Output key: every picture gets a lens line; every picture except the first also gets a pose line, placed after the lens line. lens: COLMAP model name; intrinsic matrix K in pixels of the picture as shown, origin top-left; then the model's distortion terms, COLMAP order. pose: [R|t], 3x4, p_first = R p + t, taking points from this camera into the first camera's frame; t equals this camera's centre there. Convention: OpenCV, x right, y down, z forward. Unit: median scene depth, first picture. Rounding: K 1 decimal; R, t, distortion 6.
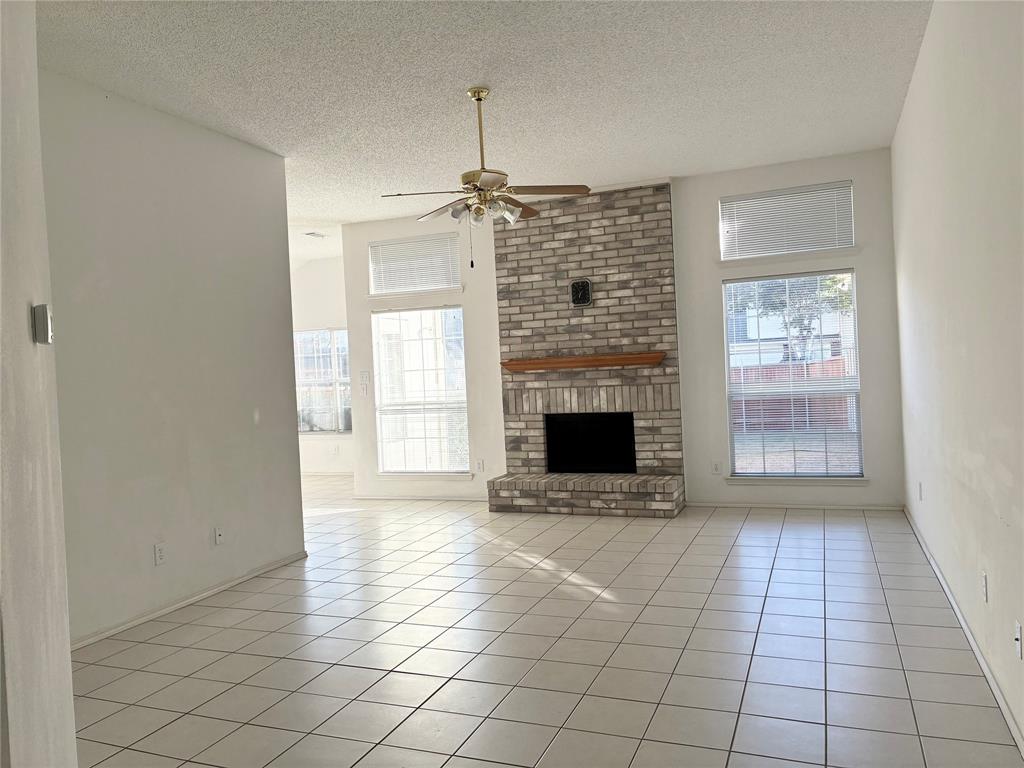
lens RADIAL K [[777.8, 0, 489.6], [0, 777.8, 378.8], [0, 0, 1]] dist [0.013166, -0.019833]
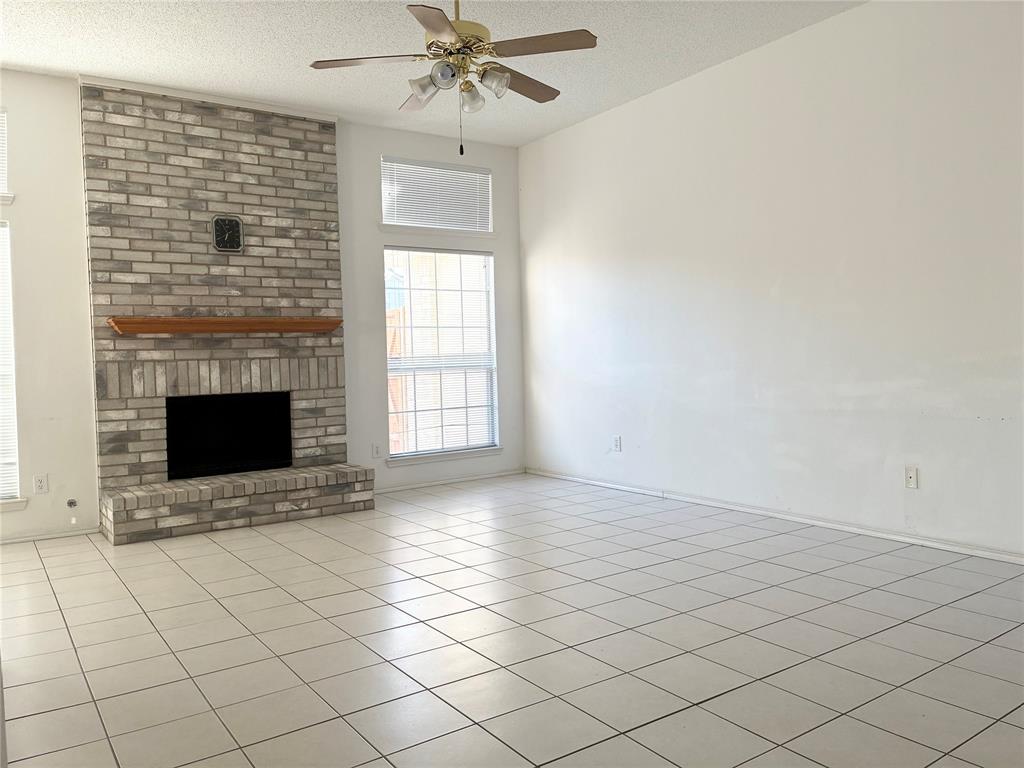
lens RADIAL K [[777.8, 0, 515.2], [0, 777.8, 377.6], [0, 0, 1]] dist [0.013166, -0.019833]
pose [[0.516794, 0.011794, 0.856029, -0.390706], [0.014285, 0.999647, -0.022397, 0.050494], [-0.855991, 0.023803, 0.516443, 0.381653]]
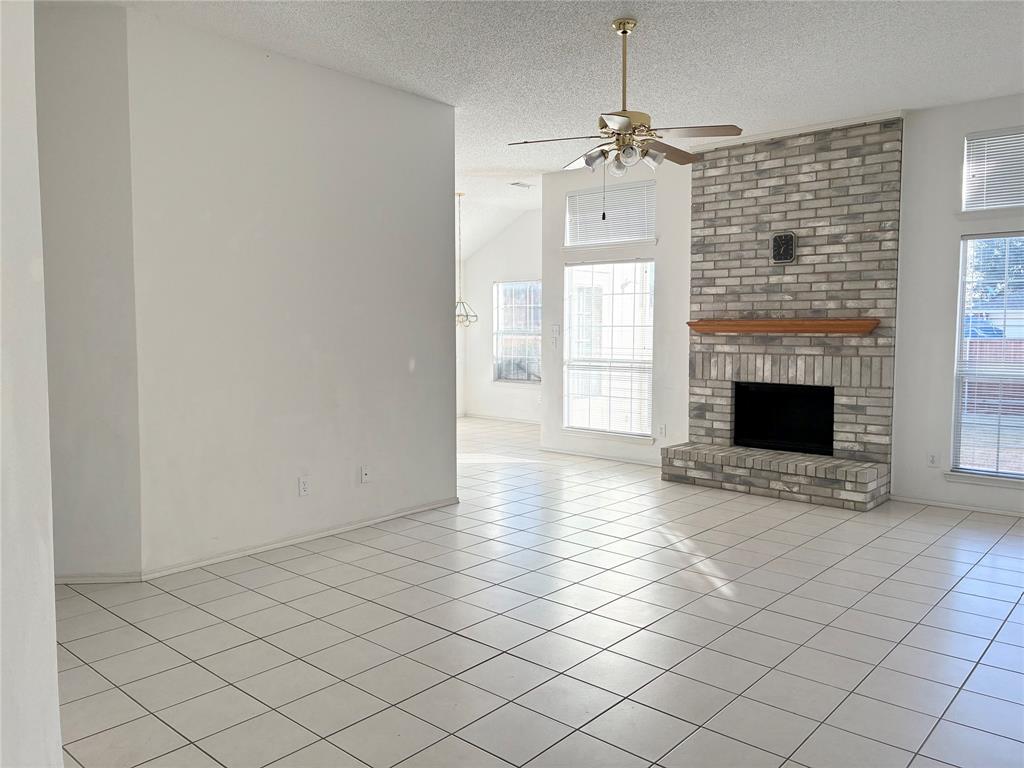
lens RADIAL K [[777.8, 0, 493.5], [0, 777.8, 380.7], [0, 0, 1]] dist [0.013166, -0.019833]
pose [[0.941931, 0.072035, -0.327988, 0.110287], [-0.049972, 0.995914, 0.075217, -0.010451], [0.332067, -0.054459, 0.941682, 0.049074]]
